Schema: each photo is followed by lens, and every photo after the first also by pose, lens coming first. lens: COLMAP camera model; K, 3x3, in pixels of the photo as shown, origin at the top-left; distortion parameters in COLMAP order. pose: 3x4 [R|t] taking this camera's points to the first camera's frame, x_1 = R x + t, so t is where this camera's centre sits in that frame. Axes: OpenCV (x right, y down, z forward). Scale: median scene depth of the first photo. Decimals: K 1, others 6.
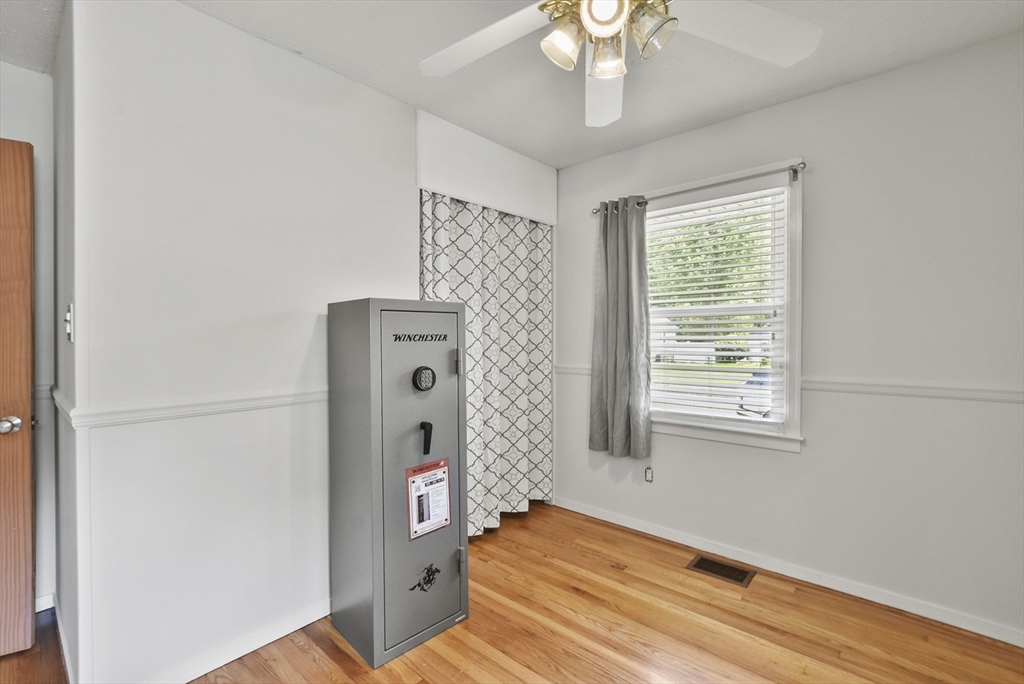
lens RADIAL K [[448.1, 0, 506.7], [0, 448.1, 340.9], [0, 0, 1]] dist [-0.012902, 0.003467]
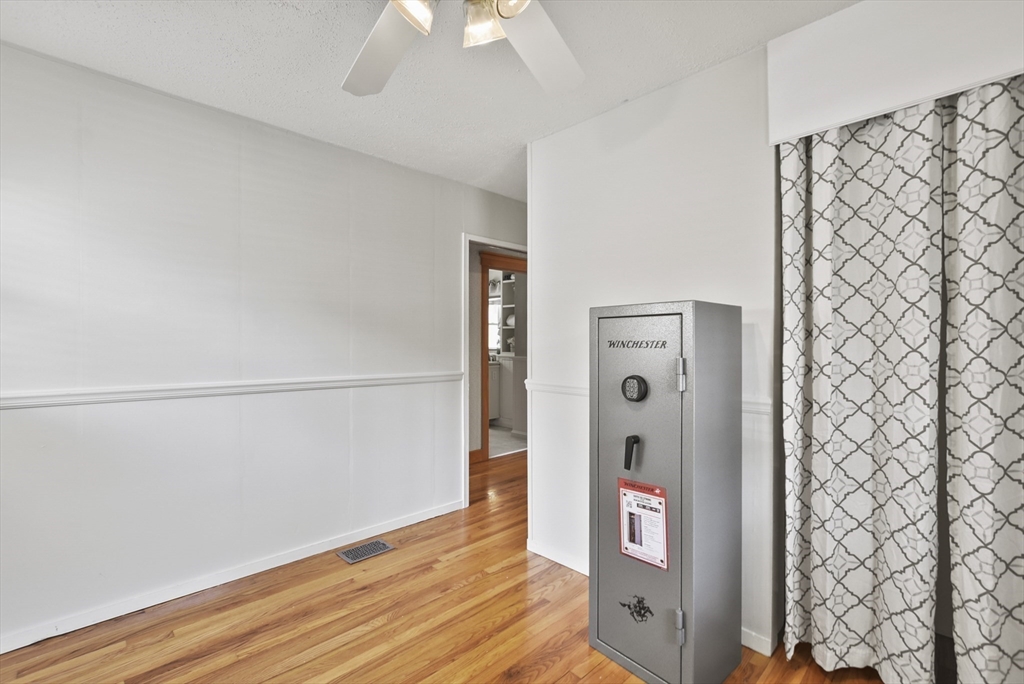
lens RADIAL K [[448.1, 0, 506.1], [0, 448.1, 340.3], [0, 0, 1]] dist [-0.012902, 0.003467]
pose [[-0.052072, 0.001204, -0.998643, 0.745336], [-0.012047, 0.999926, 0.001833, -0.013573], [0.998571, 0.012126, -0.052054, 0.774371]]
